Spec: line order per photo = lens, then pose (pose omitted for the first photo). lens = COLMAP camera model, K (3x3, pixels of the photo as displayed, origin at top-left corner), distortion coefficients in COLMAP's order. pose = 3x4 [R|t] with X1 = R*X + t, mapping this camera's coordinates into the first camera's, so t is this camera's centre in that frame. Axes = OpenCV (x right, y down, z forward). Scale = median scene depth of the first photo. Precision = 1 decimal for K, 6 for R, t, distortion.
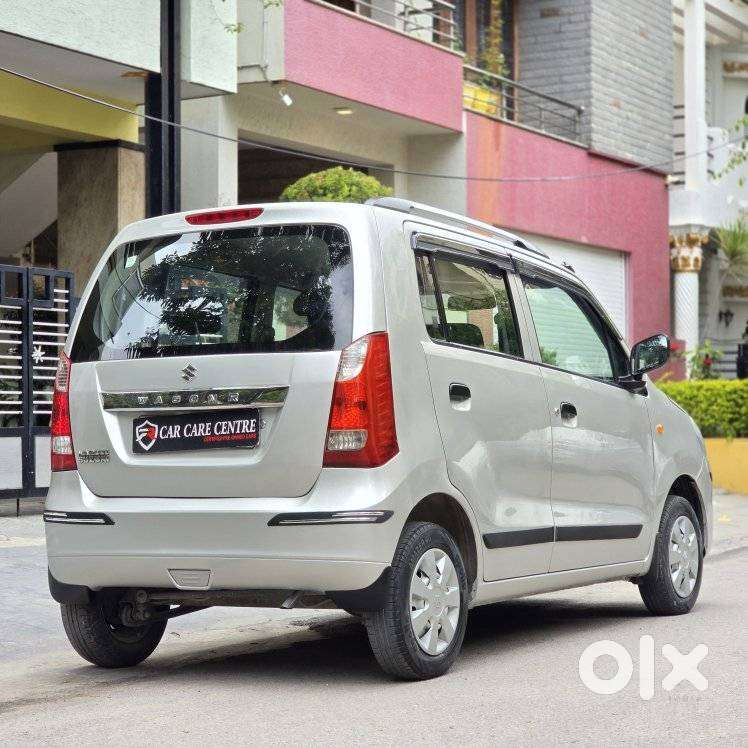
lens RADIAL K [[1935.5, 0, 374.0], [0, 1935.5, 374.0], [0, 0, 1]] dist [-0.664052, 10.088051]
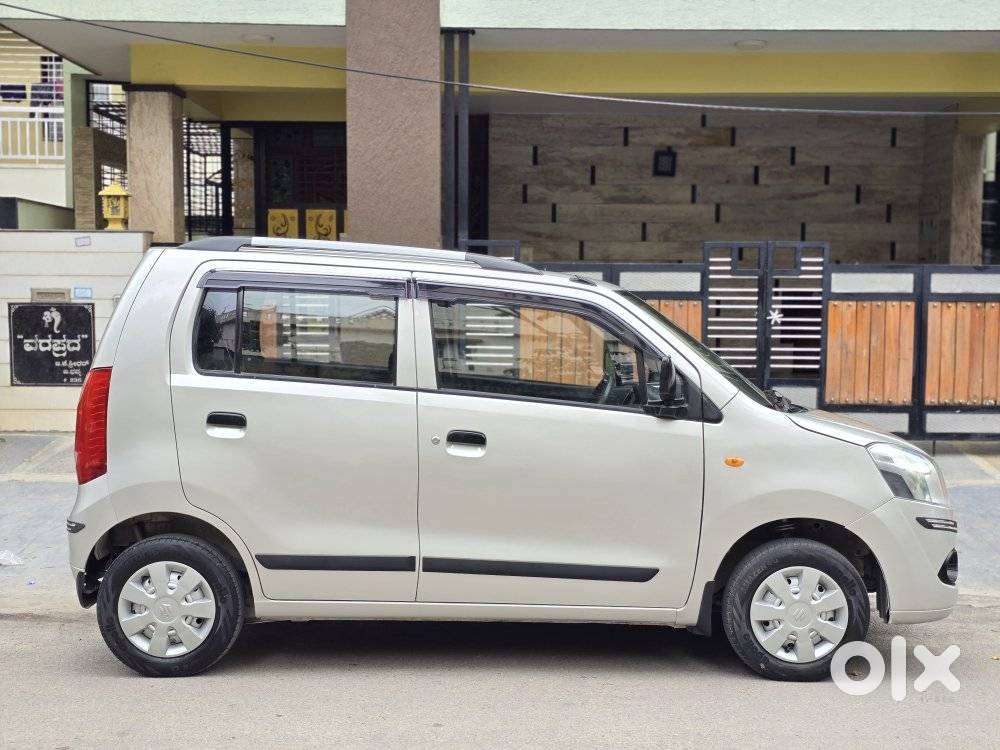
lens RADIAL K [[1320.8, 0, 500.0], [0, 1320.8, 375.0], [0, 0, 1]] dist [0.117291, -0.000437]
pose [[0.486353, 0.066380, -0.871237, 0.589953], [0.013810, 0.996402, 0.083625, -0.058604], [0.873653, -0.052703, 0.483686, 0.602420]]
